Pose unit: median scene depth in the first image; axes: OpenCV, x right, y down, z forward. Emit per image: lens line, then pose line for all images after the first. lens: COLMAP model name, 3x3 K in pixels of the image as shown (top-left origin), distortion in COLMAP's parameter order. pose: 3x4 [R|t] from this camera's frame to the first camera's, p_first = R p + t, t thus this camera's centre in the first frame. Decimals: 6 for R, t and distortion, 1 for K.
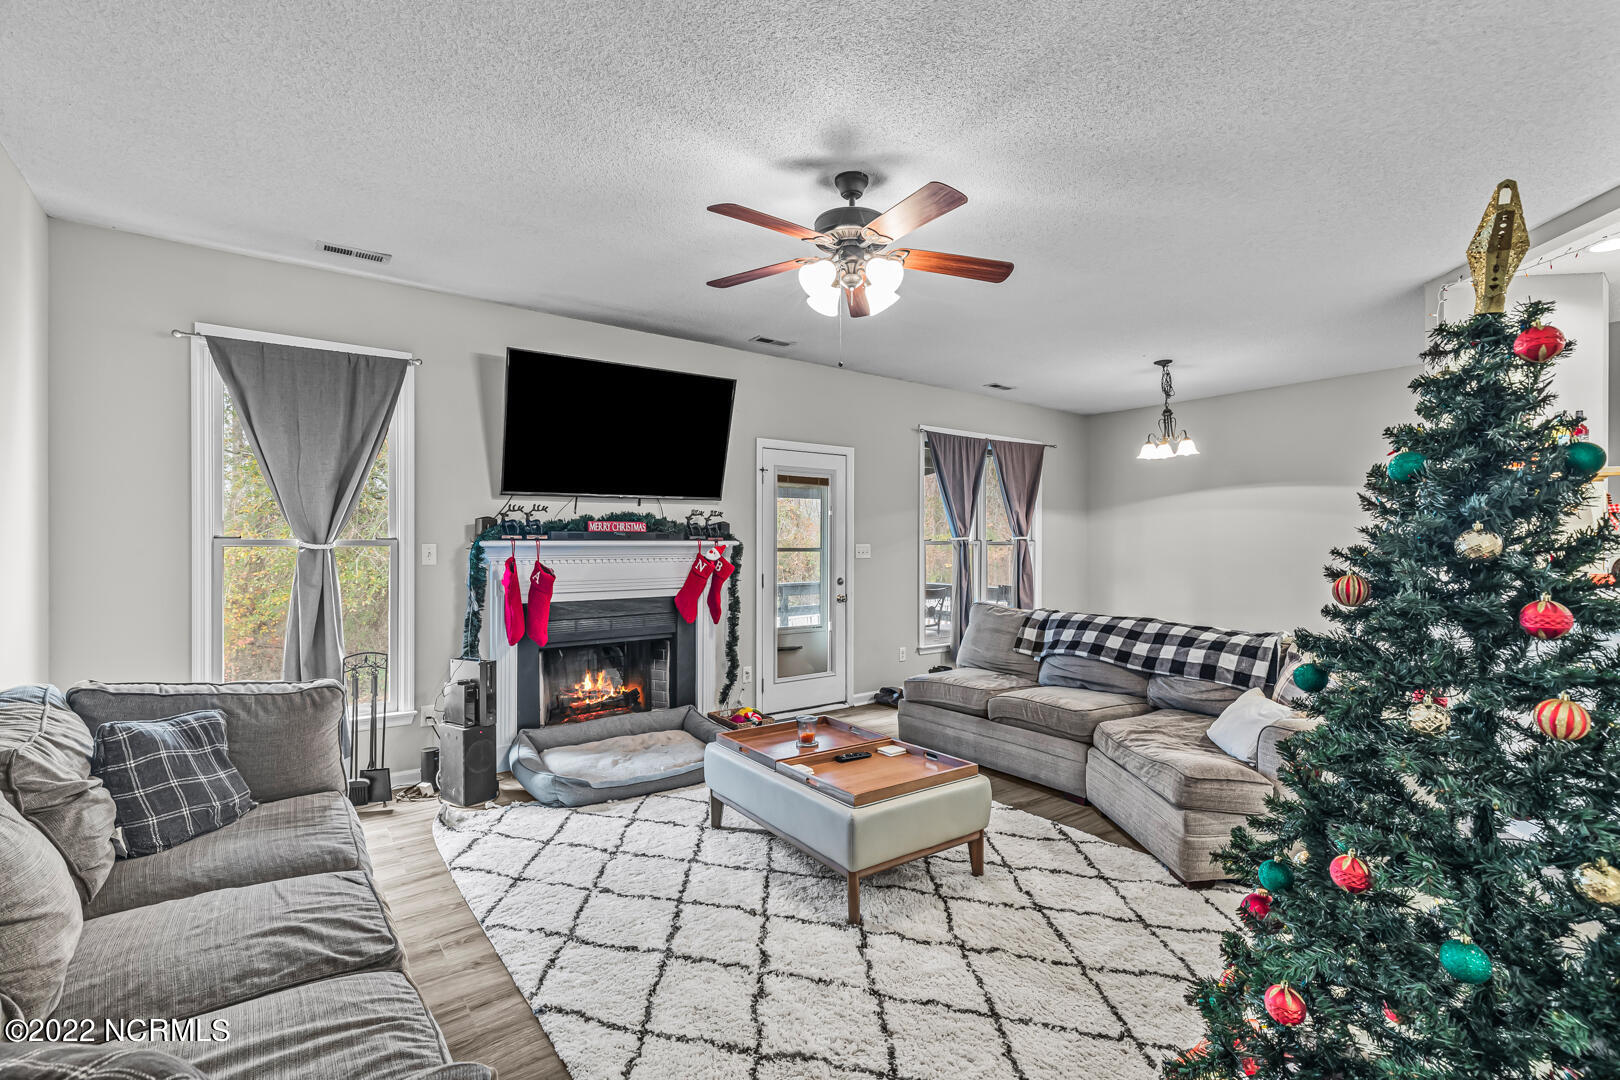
lens RADIAL K [[730.4, 0, 815.8], [0, 730.4, 544.5], [0, 0, 1]] dist [0.012359, -0.001386]
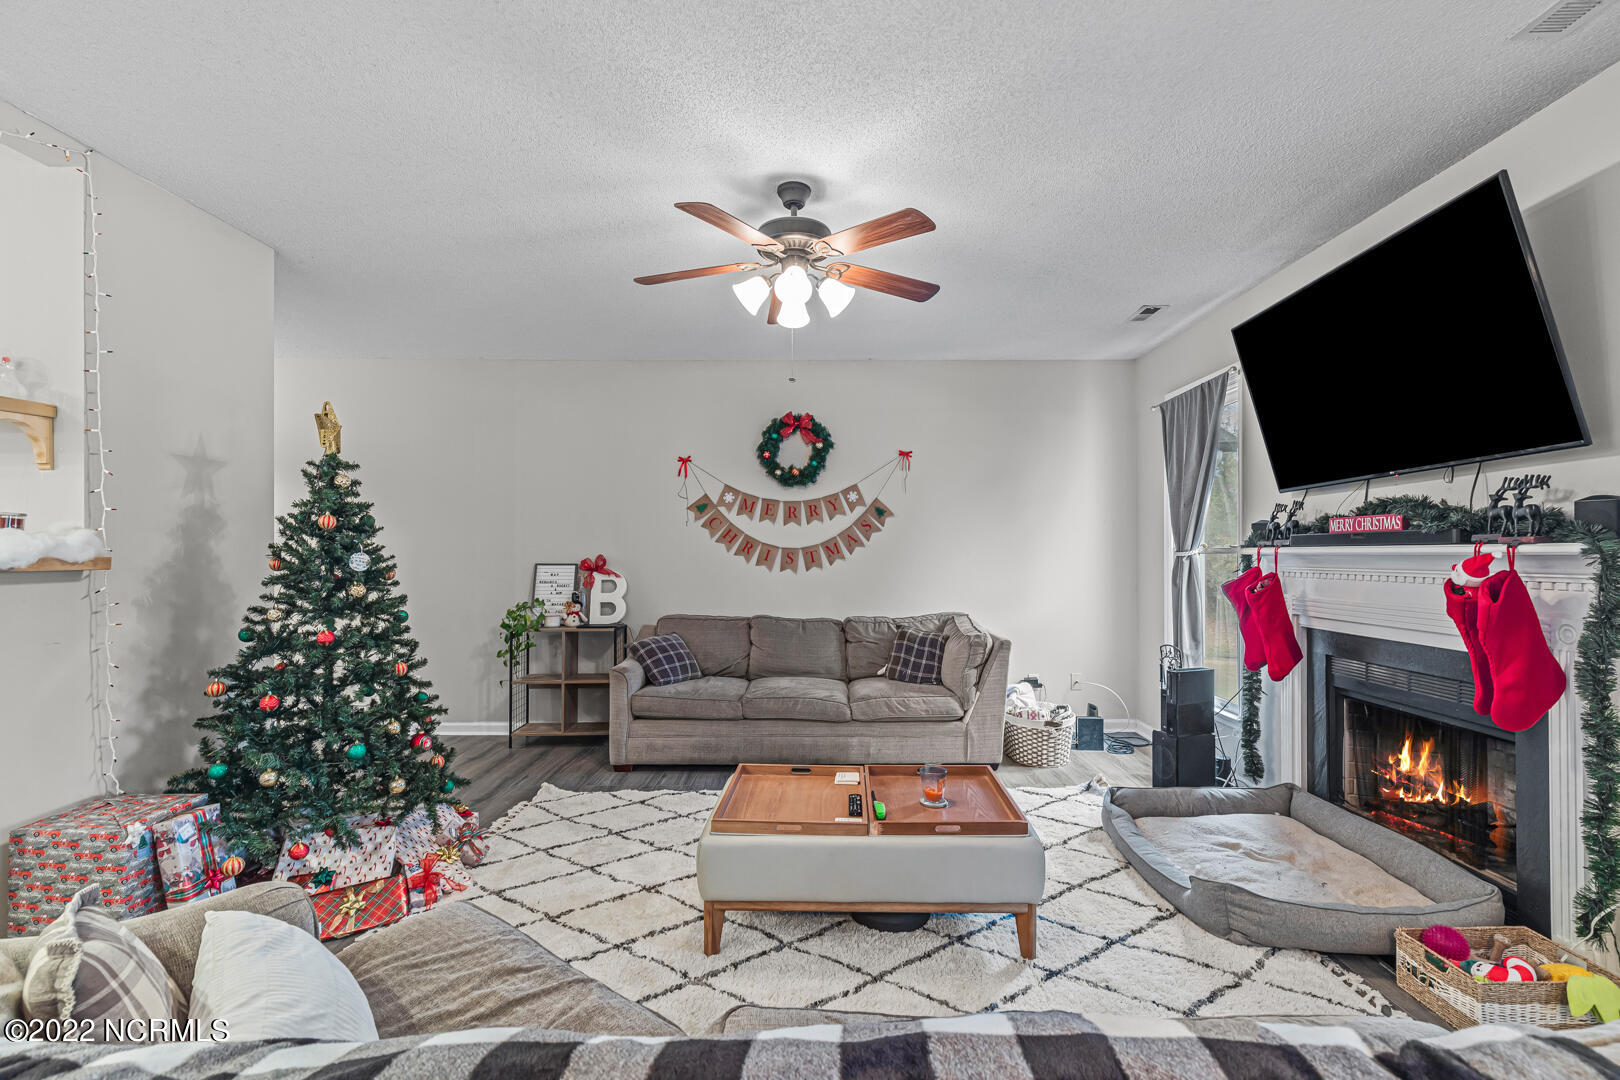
lens RADIAL K [[730.4, 0, 817.8], [0, 730.4, 546.3], [0, 0, 1]] dist [0.012359, -0.001386]
pose [[-0.637058, -0.007007, -0.770784, 0.571288], [-0.001170, 0.999966, -0.008124, 0.001141], [0.770815, -0.004274, -0.637045, 1.099932]]
